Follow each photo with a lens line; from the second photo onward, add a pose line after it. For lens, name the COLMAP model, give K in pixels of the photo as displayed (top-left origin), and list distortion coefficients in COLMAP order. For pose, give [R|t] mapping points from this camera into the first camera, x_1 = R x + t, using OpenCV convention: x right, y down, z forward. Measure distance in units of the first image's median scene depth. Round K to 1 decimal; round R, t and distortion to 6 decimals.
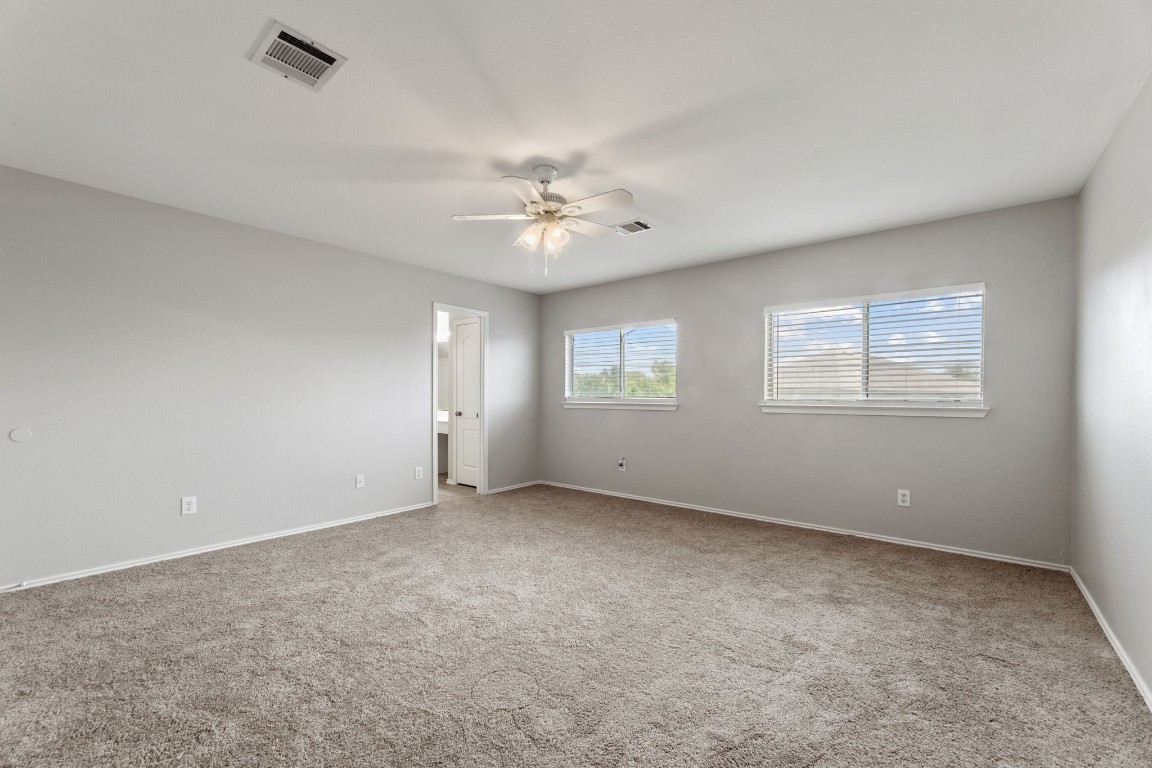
lens RADIAL K [[464.9, 0, 572.8], [0, 464.9, 388.0], [0, 0, 1]] dist [0.001211, 0.000345]
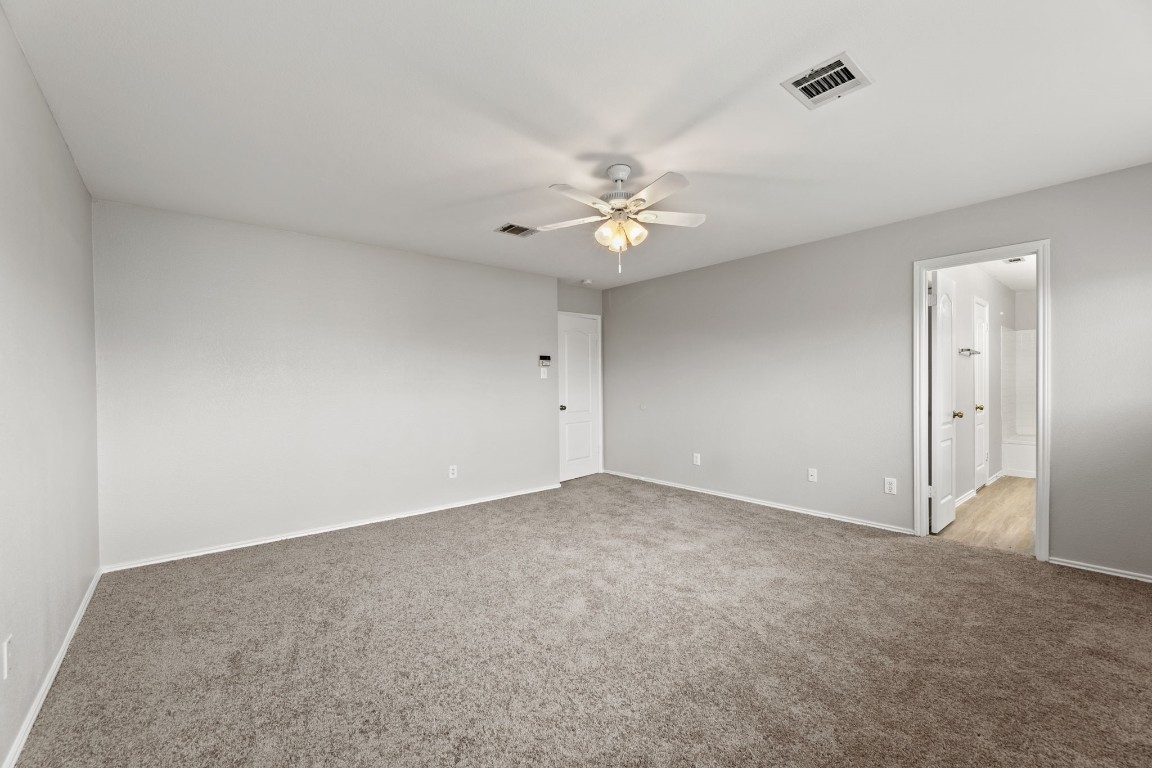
lens RADIAL K [[464.9, 0, 572.8], [0, 464.9, 388.0], [0, 0, 1]] dist [0.001211, 0.000345]
pose [[-0.177042, 0.002481, -0.984200, 0.620182], [0.022504, 0.999746, -0.001528, 0.005024], [0.983946, -0.022419, -0.177053, 0.695121]]
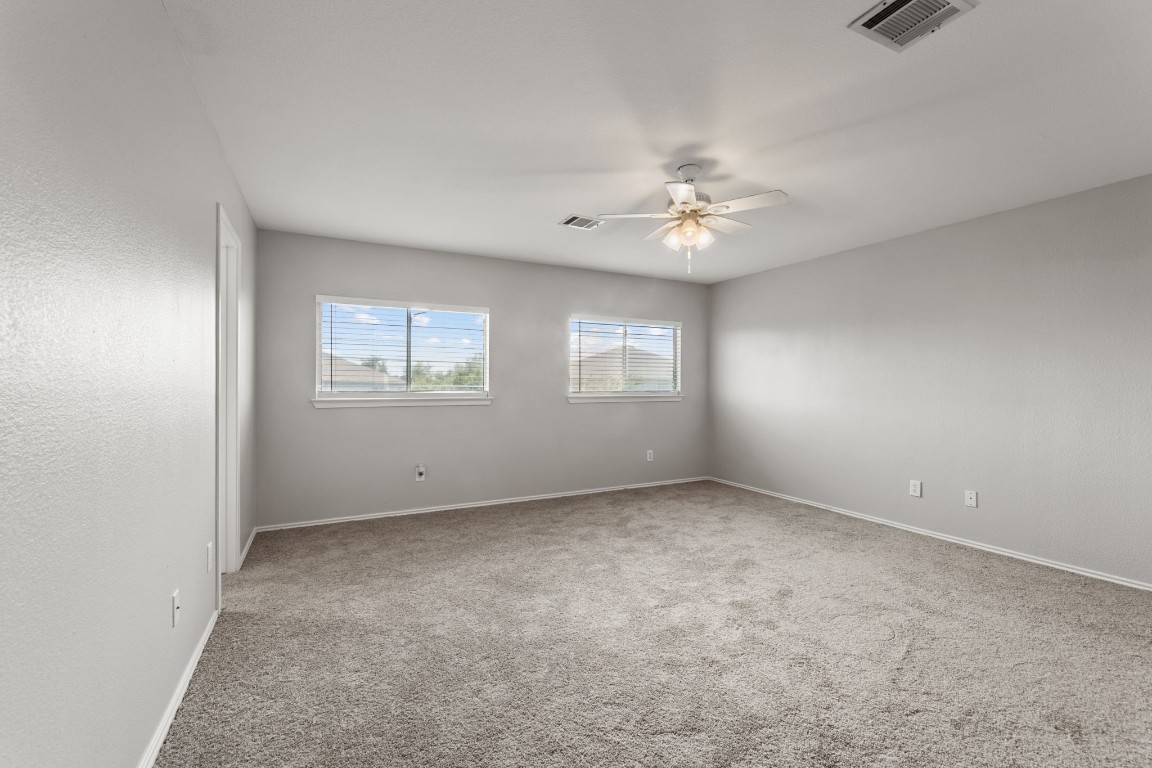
lens RADIAL K [[482.1, 0, 576.0], [0, 482.1, 384.0], [0, 0, 1]] dist [0.000136, 0.000079]
pose [[0.400917, -0.001443, 0.916113, -0.717503], [-0.013880, 0.999874, 0.007650, -0.004803], [-0.916009, -0.015783, 0.400847, 0.520183]]
